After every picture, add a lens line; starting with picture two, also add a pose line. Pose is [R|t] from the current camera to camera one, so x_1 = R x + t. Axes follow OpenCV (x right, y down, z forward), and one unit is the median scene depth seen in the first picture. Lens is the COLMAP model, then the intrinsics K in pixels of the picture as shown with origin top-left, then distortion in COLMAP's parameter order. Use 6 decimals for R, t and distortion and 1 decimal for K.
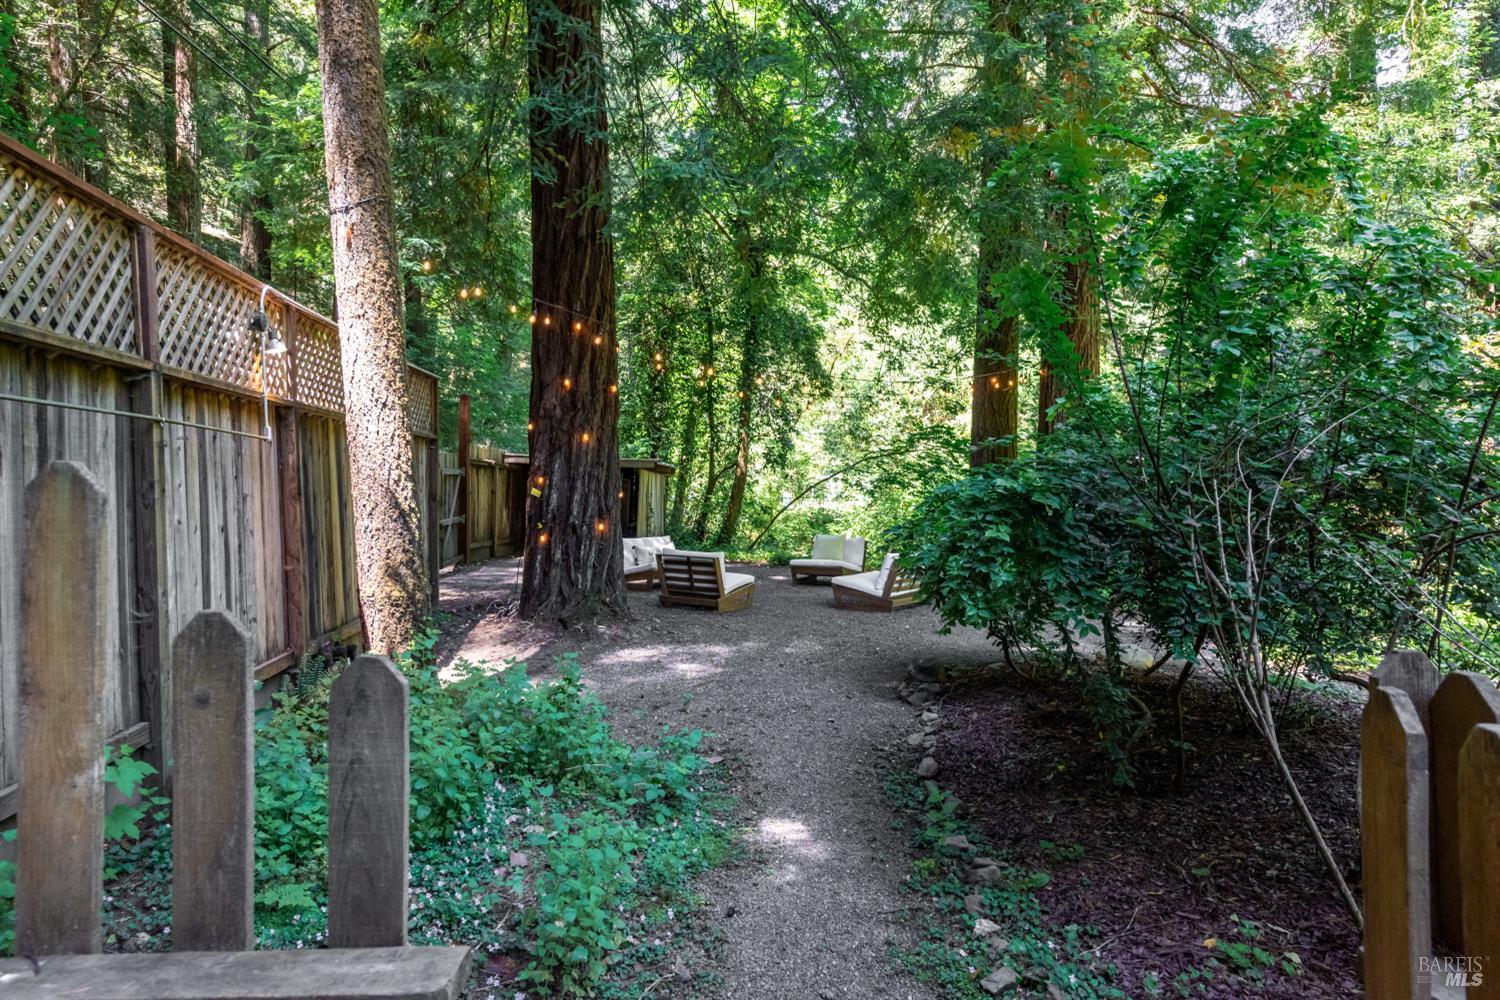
lens RADIAL K [[1022.9, 0, 755.6], [0, 1022.9, 499.0], [0, 0, 1]] dist [0.003535, 0.002396]
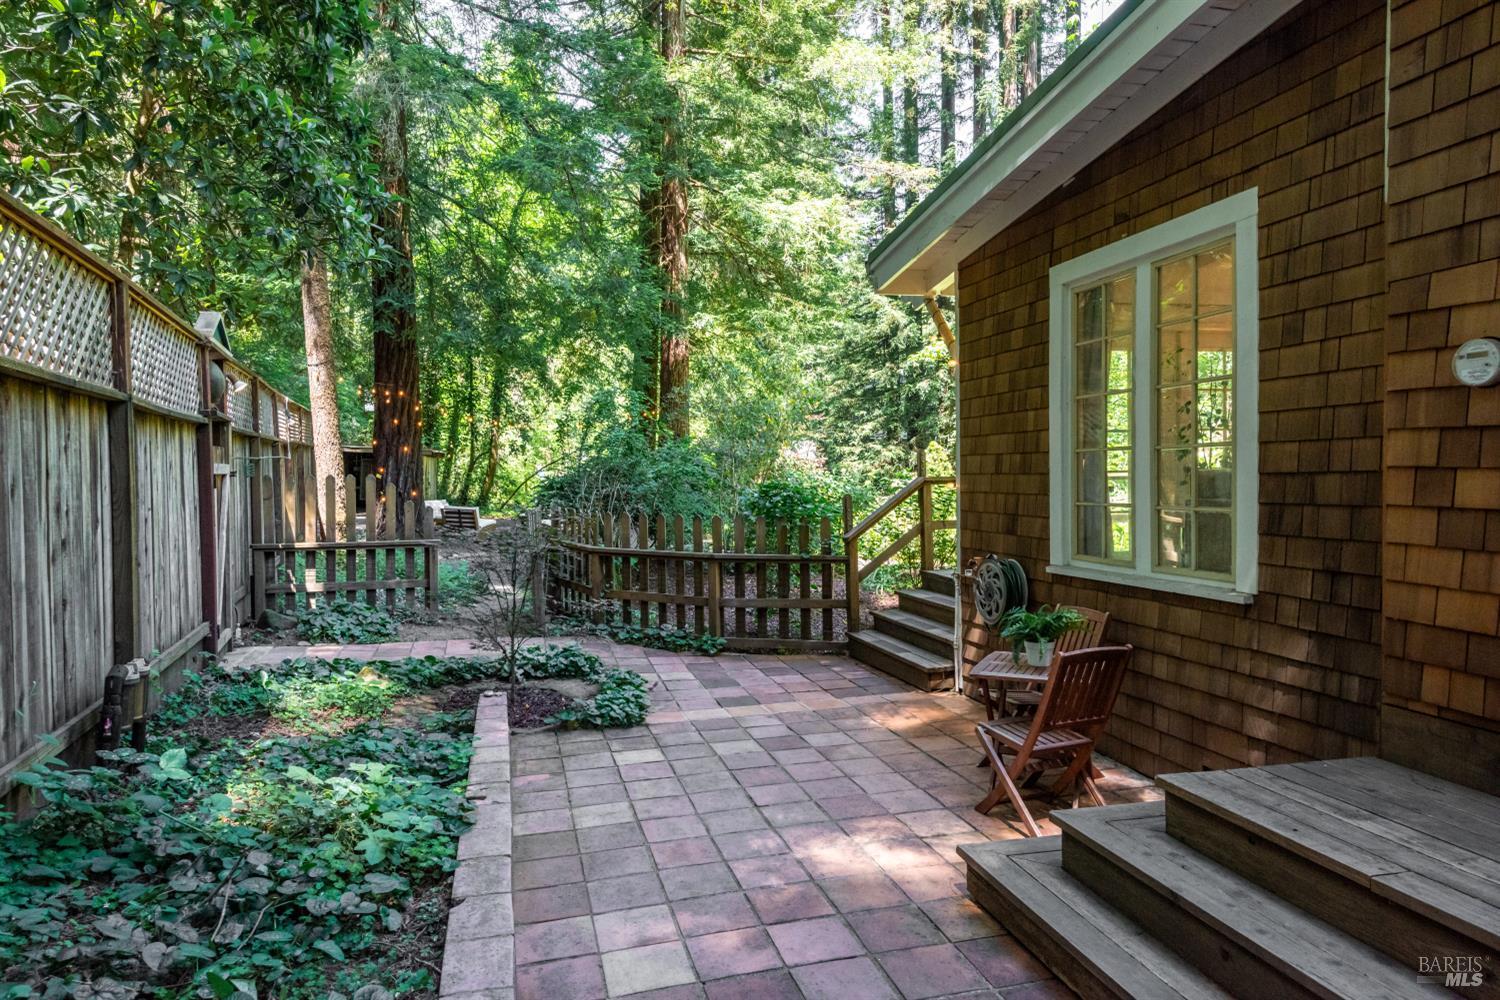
lens RADIAL K [[931.2, 0, 751.4], [0, 931.2, 510.7], [0, 0, 1]] dist [0.019338, -0.008277]
pose [[0.969680, -0.002188, 0.244369, 0.016314], [-0.008274, 0.999093, 0.041775, -0.008169], [-0.244239, -0.042530, 0.968782, -0.354215]]
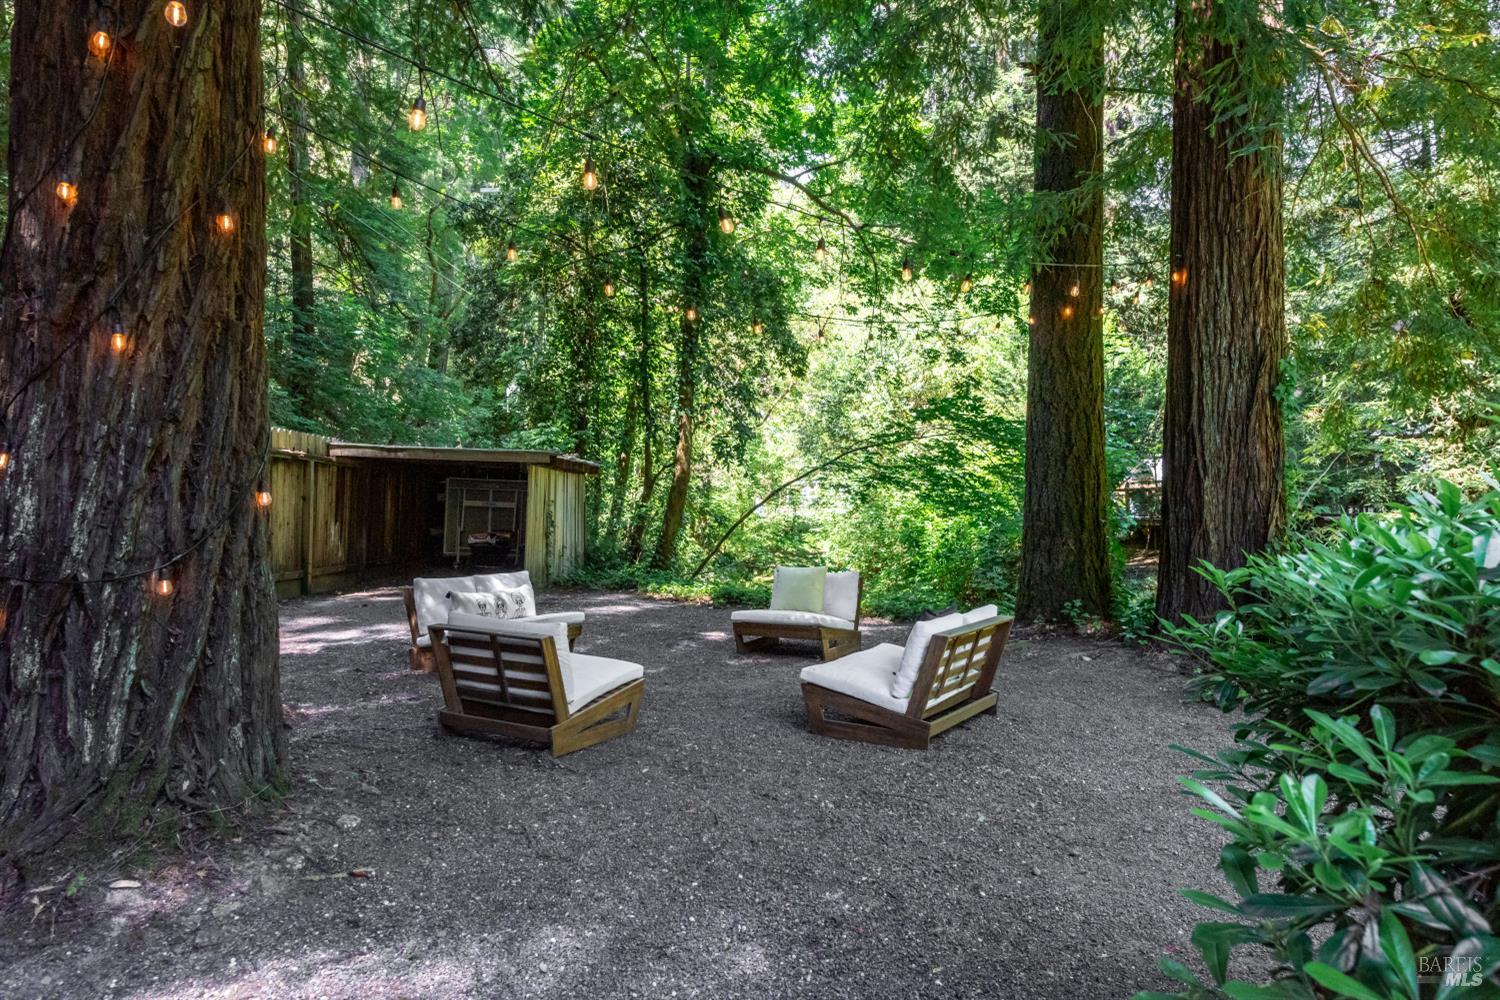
lens RADIAL K [[1022.9, 0, 745.9], [0, 1022.9, 503.4], [0, 0, 1]] dist [0.003535, 0.002396]
pose [[0.999896, -0.006516, 0.012834, 0.020066], [0.006552, 0.999975, -0.002714, -0.000083], [-0.012816, 0.002798, 0.999914, 0.243011]]
